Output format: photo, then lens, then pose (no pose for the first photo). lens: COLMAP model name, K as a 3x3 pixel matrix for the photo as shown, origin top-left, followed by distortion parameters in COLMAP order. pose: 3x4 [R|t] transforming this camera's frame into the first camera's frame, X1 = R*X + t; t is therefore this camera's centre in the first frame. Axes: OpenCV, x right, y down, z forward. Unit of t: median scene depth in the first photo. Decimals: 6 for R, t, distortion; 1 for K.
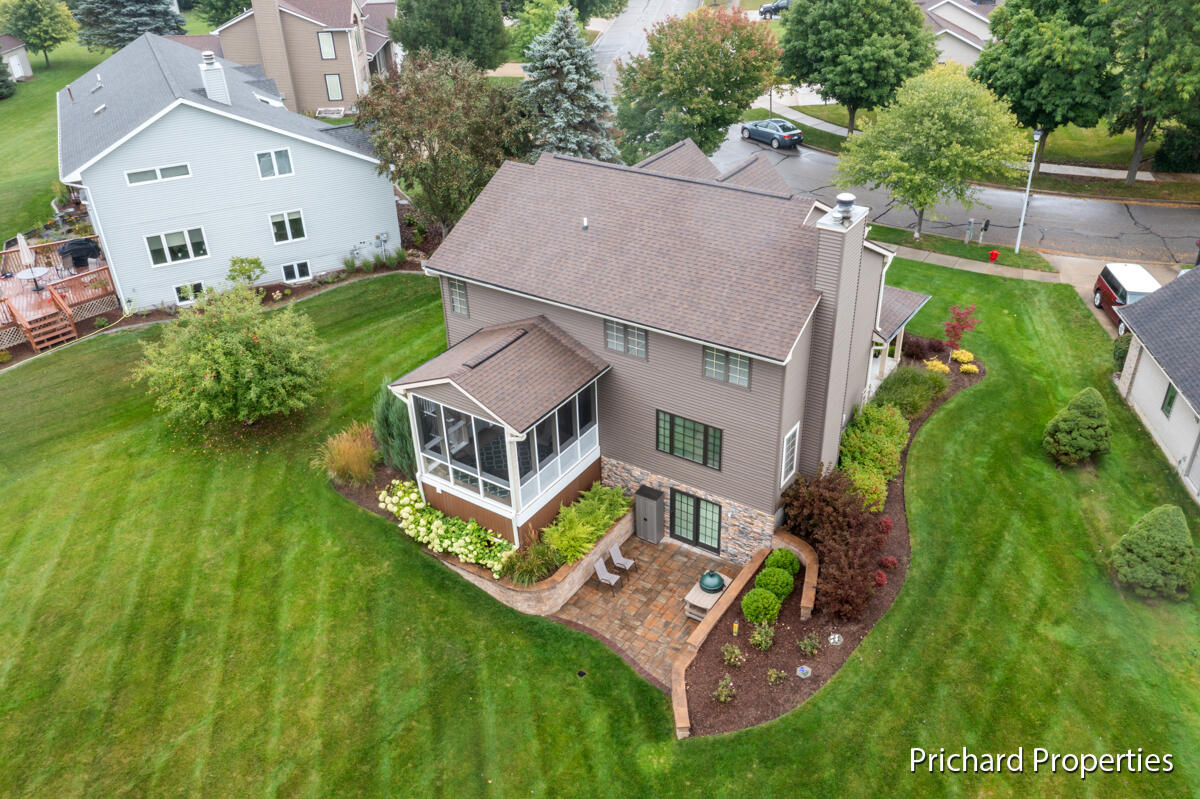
lens RADIAL K [[955.7, 0, 596.6], [0, 955.7, 398.3], [0, 0, 1]] dist [-0.004952, 0.011738]
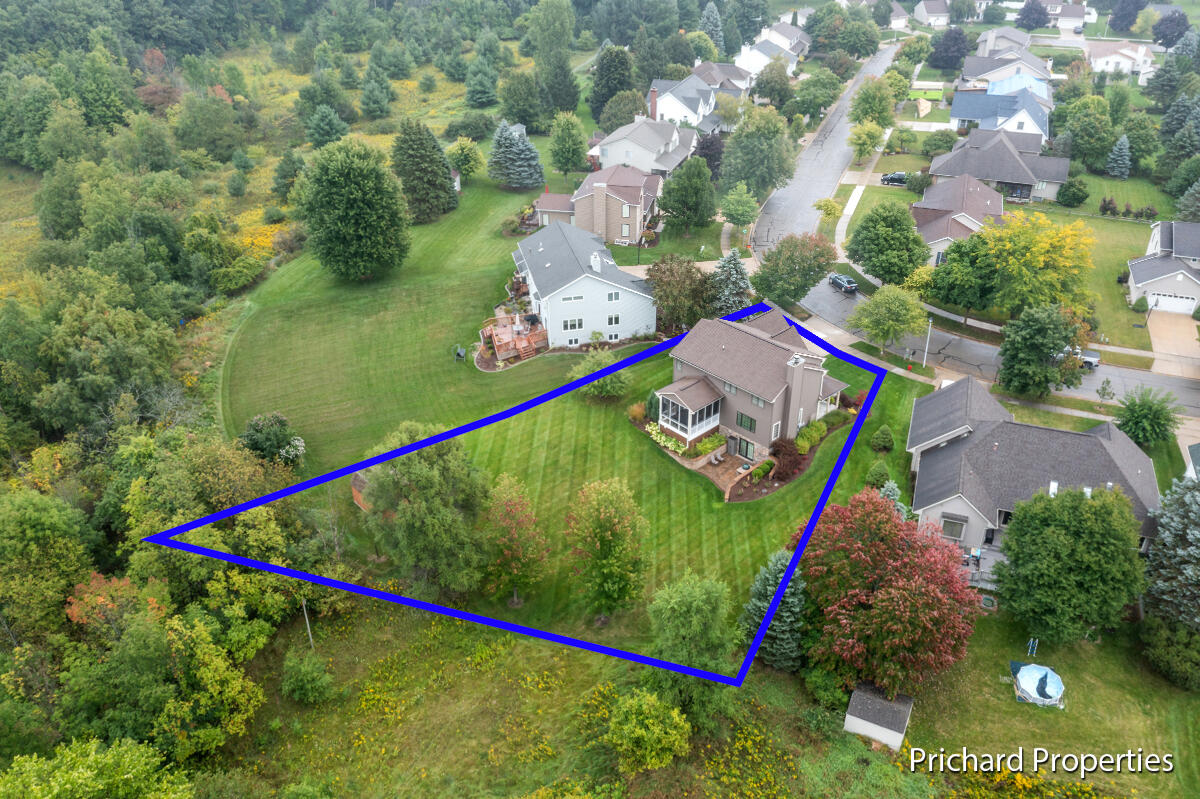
lens RADIAL K [[955.7, 0, 596.6], [0, 955.7, 398.3], [0, 0, 1]] dist [-0.004952, 0.011738]
pose [[0.972551, 0.138482, -0.186996, 0.189428], [-0.137166, 0.990346, 0.020023, -0.028808], [0.187963, 0.006176, 0.982157, -2.122821]]
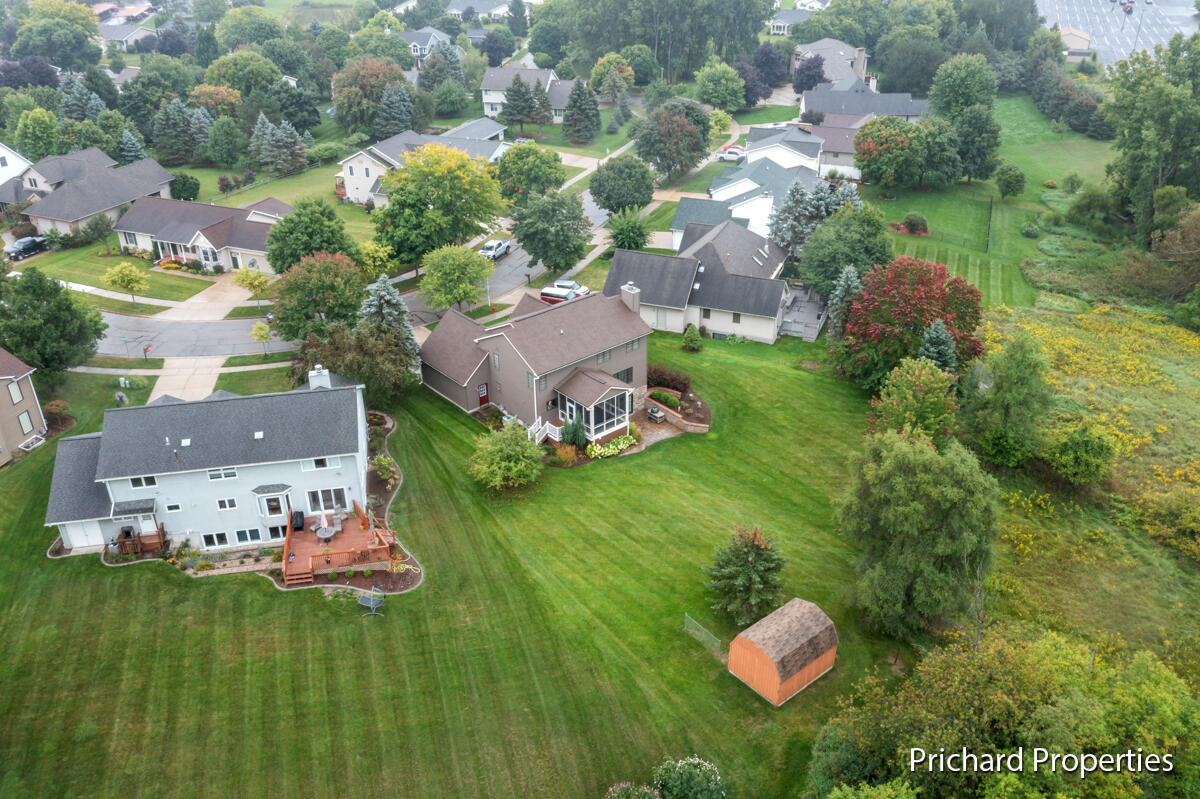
lens RADIAL K [[950.7, 0, 598.1], [0, 950.7, 405.2], [0, 0, 1]] dist [-0.003272, 0.007803]
pose [[0.259007, -0.443762, 0.857899, -2.386159], [0.495526, 0.823461, 0.276344, -0.709121], [-0.829077, 0.353537, 0.433178, -0.162651]]
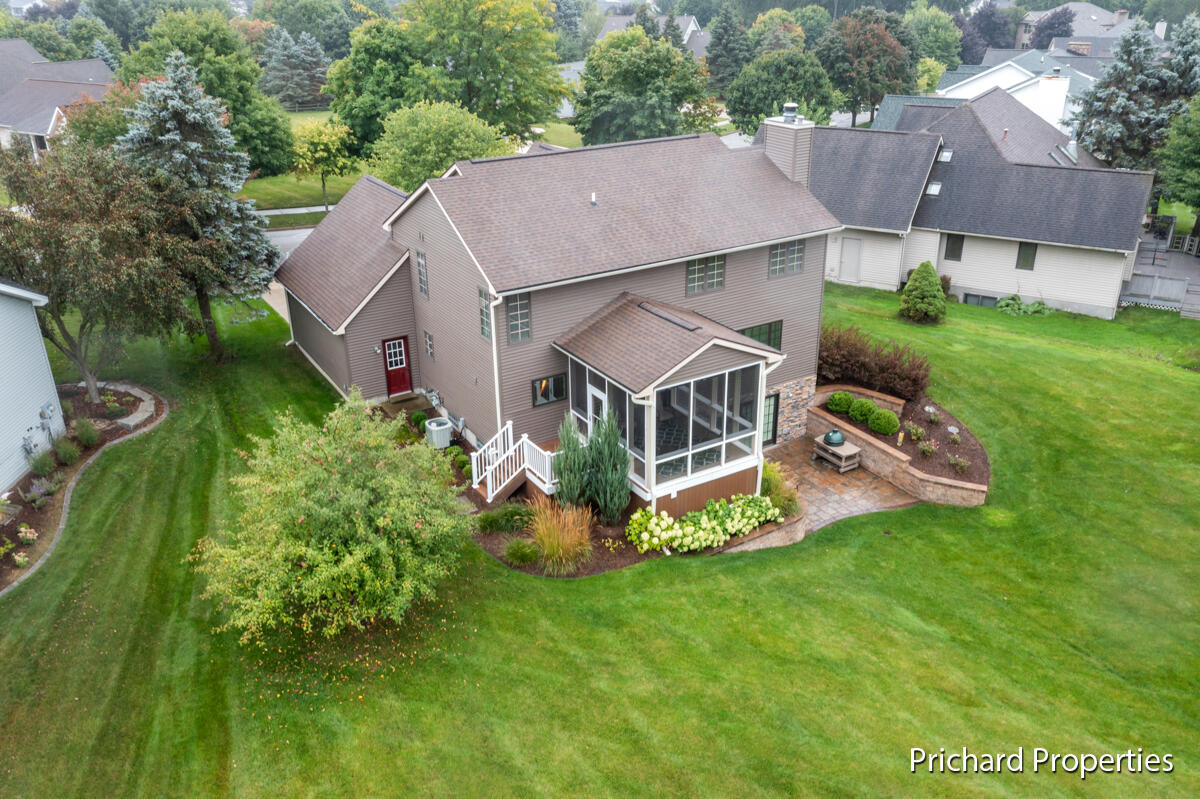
lens RADIAL K [[955.7, 0, 596.6], [0, 955.7, 398.3], [0, 0, 1]] dist [-0.004952, 0.011738]
pose [[0.415965, -0.345498, 0.841192, -0.918070], [0.467100, 0.874841, 0.128341, -0.130812], [-0.780251, 0.339536, 0.525285, 0.560983]]
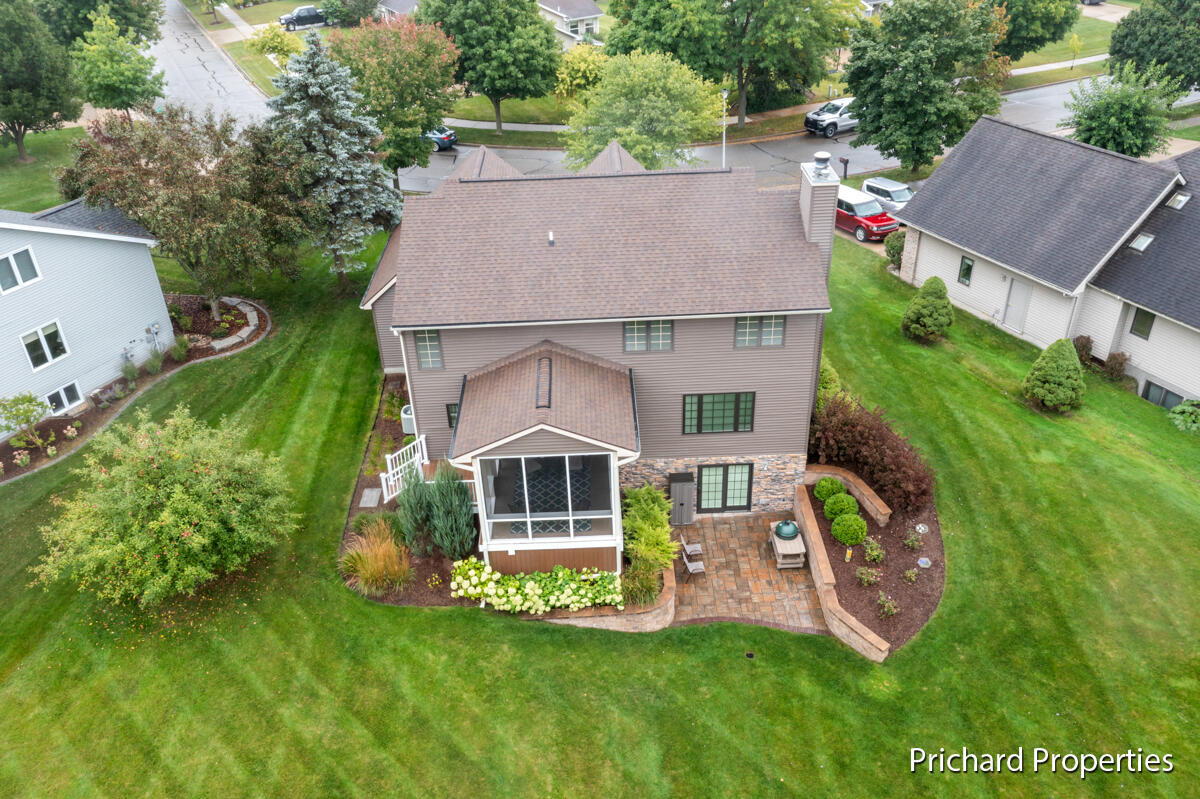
lens RADIAL K [[955.7, 0, 596.6], [0, 955.7, 398.3], [0, 0, 1]] dist [-0.004952, 0.011738]
pose [[0.815705, -0.300626, 0.494216, -0.510079], [0.302367, 0.949931, 0.078774, -0.092019], [-0.493153, 0.085178, 0.865763, 0.154158]]
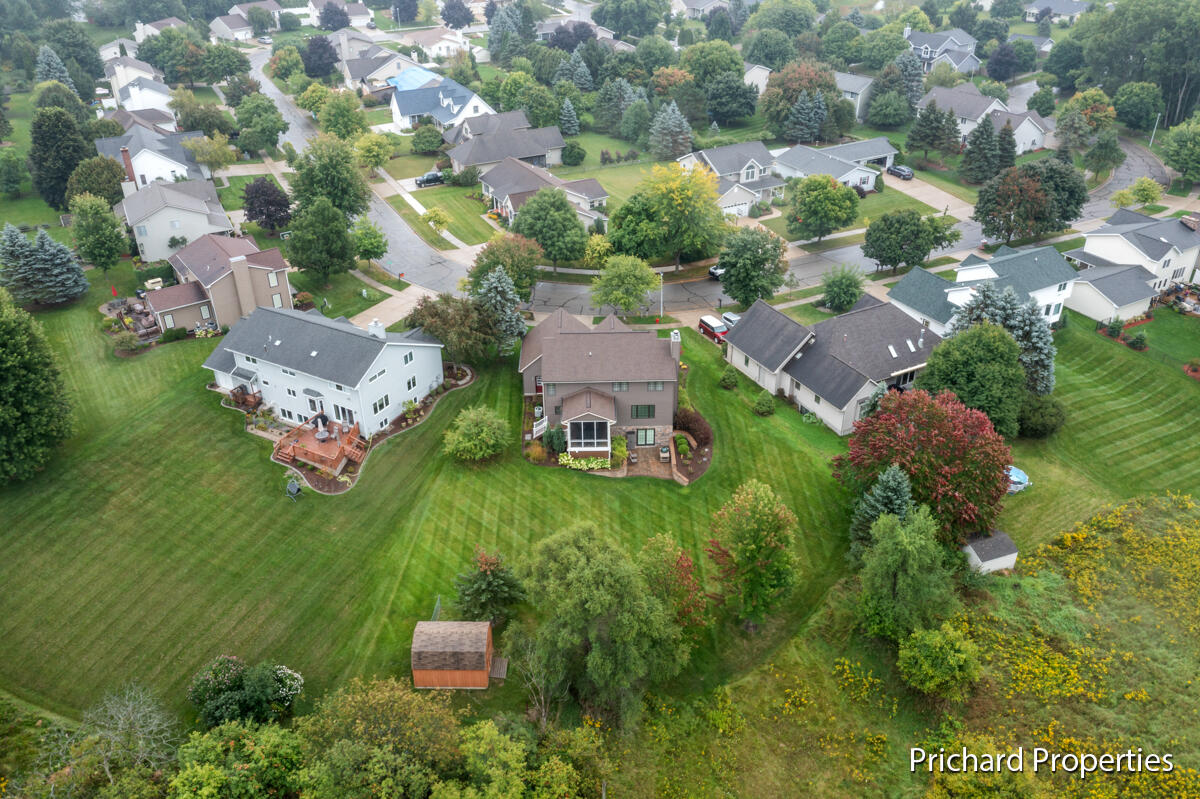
lens RADIAL K [[968.9, 0, 599.0], [0, 968.9, 380.8], [0, 0, 1]] dist [0.000263, 0.006295]
pose [[0.819413, -0.261548, 0.510054, -1.614511], [0.278621, 0.959377, 0.044344, -0.234972], [-0.500932, 0.105776, 0.858998, -1.688478]]
